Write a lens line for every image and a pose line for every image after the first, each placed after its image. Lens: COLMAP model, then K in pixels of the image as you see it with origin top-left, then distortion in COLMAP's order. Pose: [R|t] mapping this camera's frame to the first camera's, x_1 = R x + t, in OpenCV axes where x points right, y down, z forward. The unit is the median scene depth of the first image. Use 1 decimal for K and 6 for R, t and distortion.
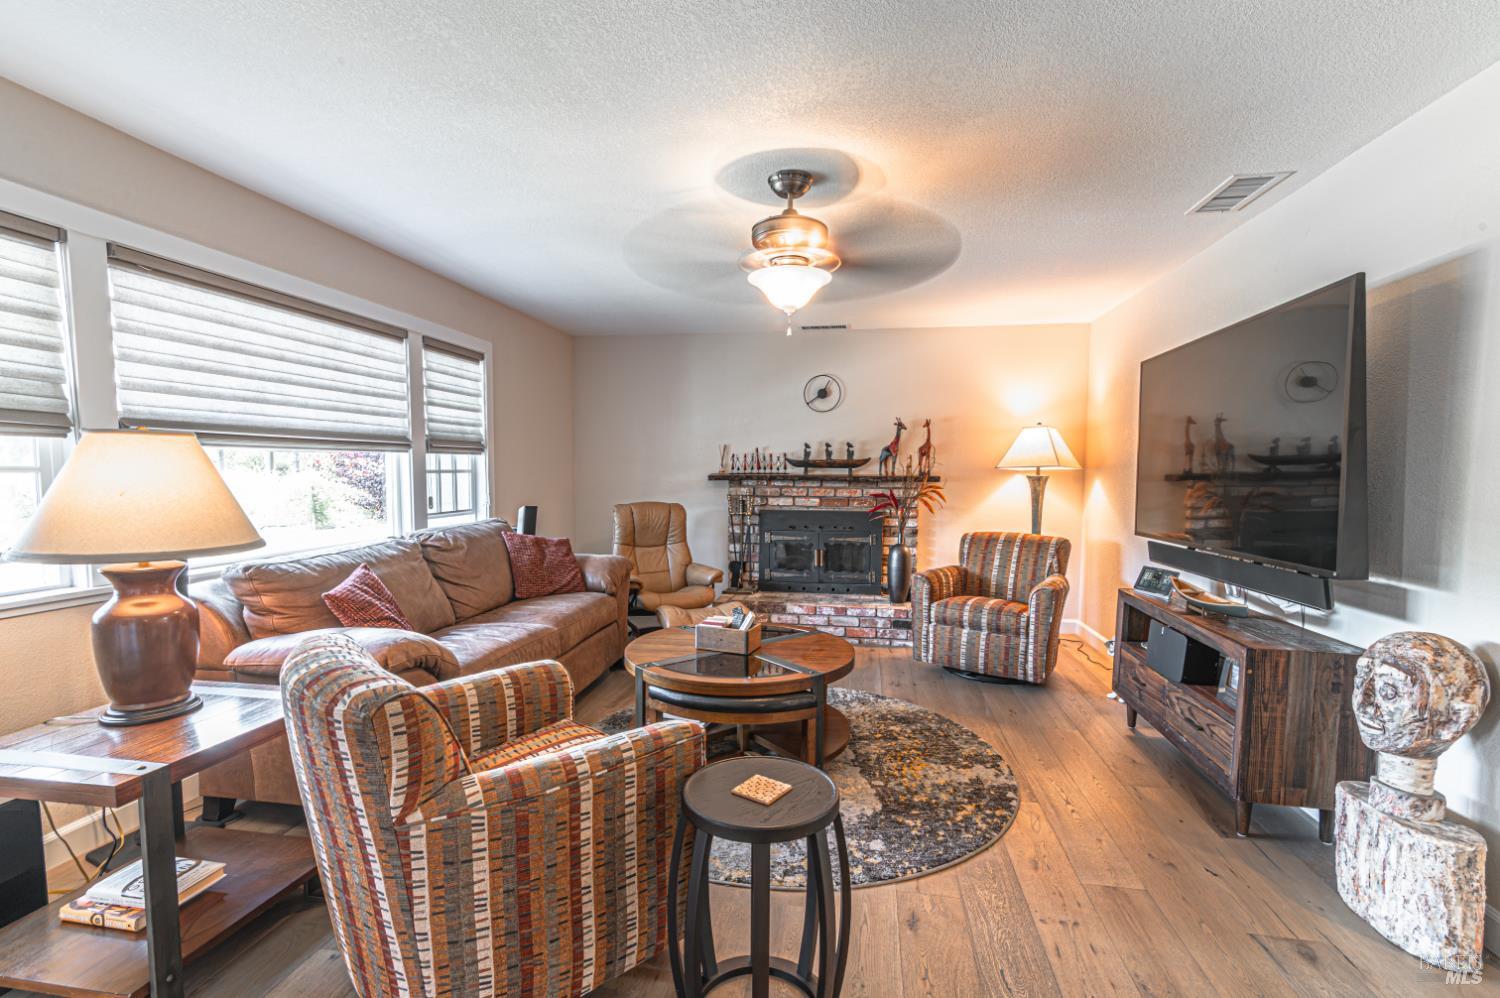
lens RADIAL K [[675.3, 0, 758.1], [0, 675.3, 518.7], [0, 0, 1]] dist [0.011201, -0.000268]
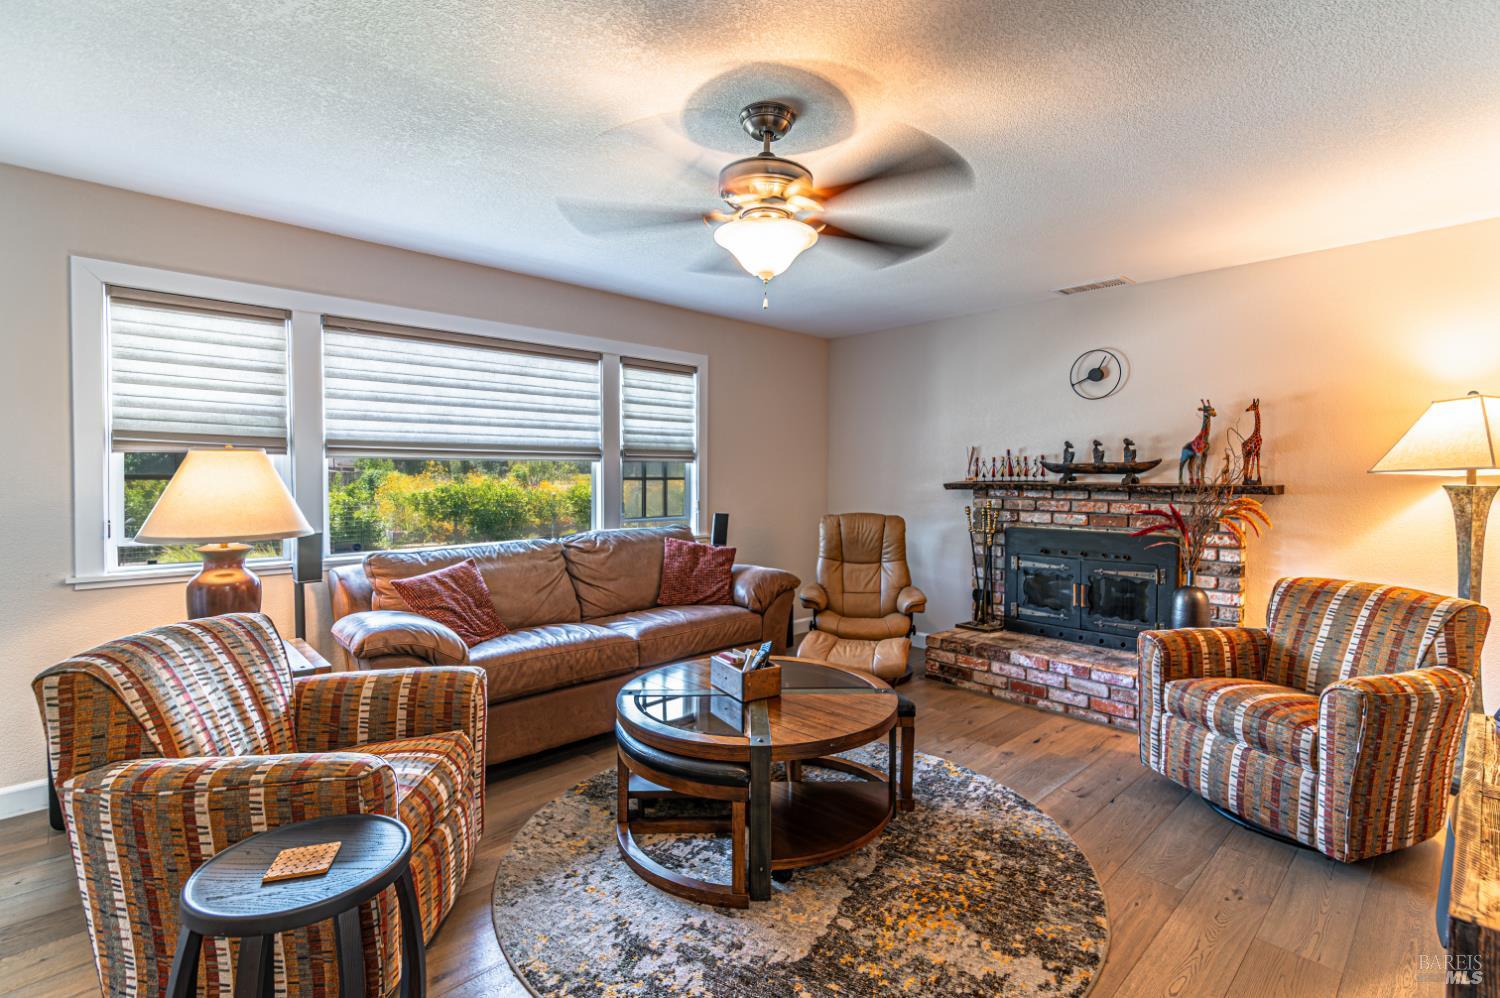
lens RADIAL K [[695.9, 0, 767.0], [0, 695.9, 494.8], [0, 0, 1]] dist [0.010147, 0.000013]
pose [[0.803095, 0.012045, -0.595730, 0.362233], [-0.041503, 0.998498, -0.035761, -0.013816], [0.594404, 0.053444, 0.802388, 0.238040]]
